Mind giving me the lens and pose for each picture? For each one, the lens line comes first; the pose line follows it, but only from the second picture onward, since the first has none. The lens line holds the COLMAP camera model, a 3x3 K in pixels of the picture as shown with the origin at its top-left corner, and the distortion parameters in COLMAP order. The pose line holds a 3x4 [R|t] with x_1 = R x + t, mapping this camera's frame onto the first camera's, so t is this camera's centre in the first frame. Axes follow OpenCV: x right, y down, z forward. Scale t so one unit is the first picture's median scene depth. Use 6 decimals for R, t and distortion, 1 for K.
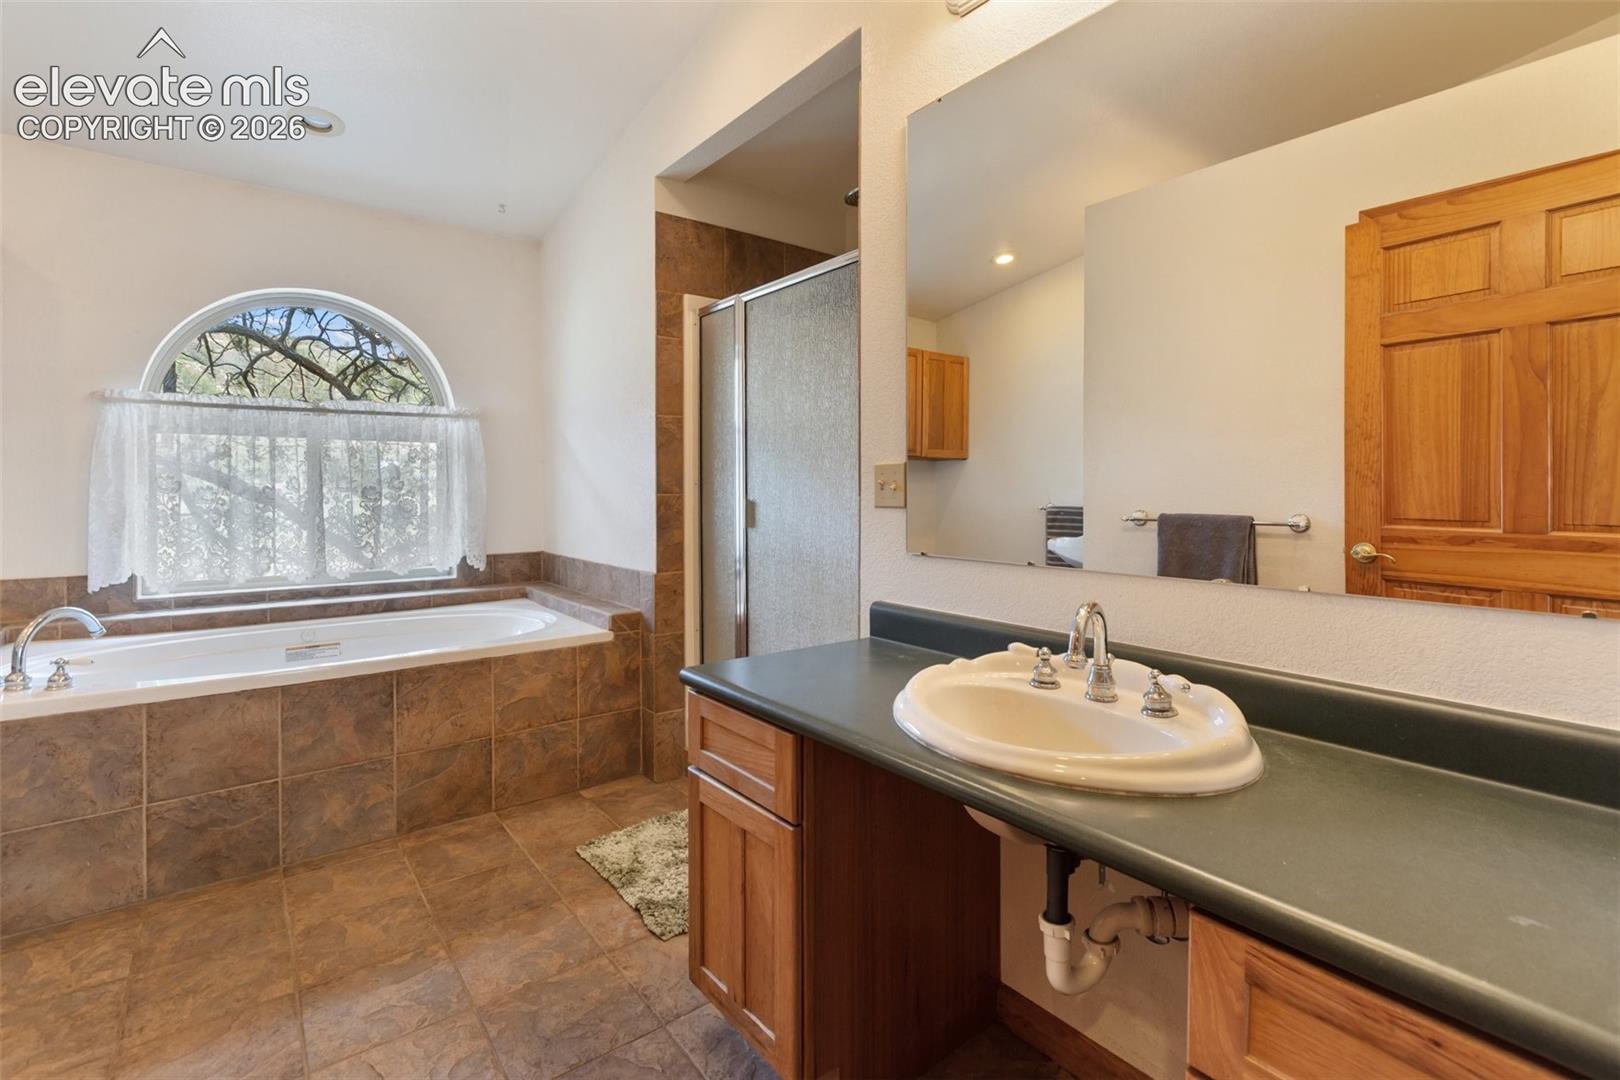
lens RADIAL K [[755.0, 0, 814.7], [0, 755.0, 506.9], [0, 0, 1]] dist [0.001123, -0.000054]
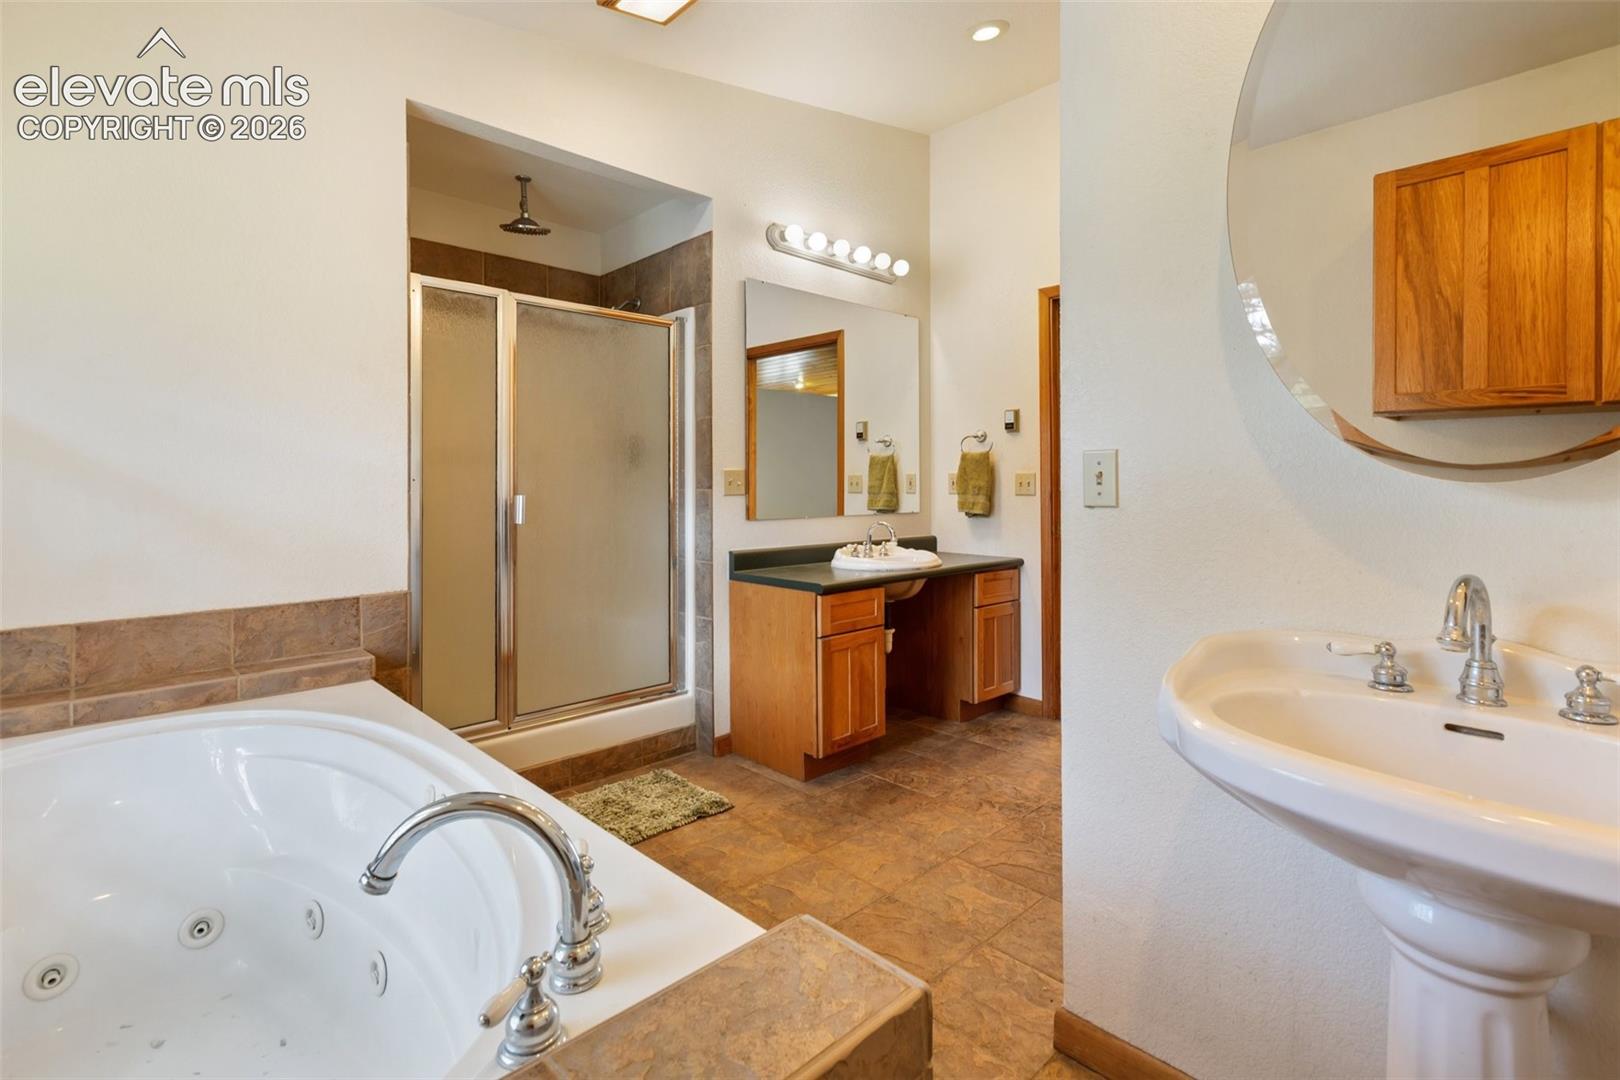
lens RADIAL K [[755.0, 0, 814.7], [0, 755.0, 506.9], [0, 0, 1]] dist [0.001123, -0.000054]
pose [[-0.111854, -0.028699, 0.993310, -1.642281], [0.027100, 0.999123, 0.031918, -0.023554], [-0.993355, 0.030489, -0.110978, 1.020495]]
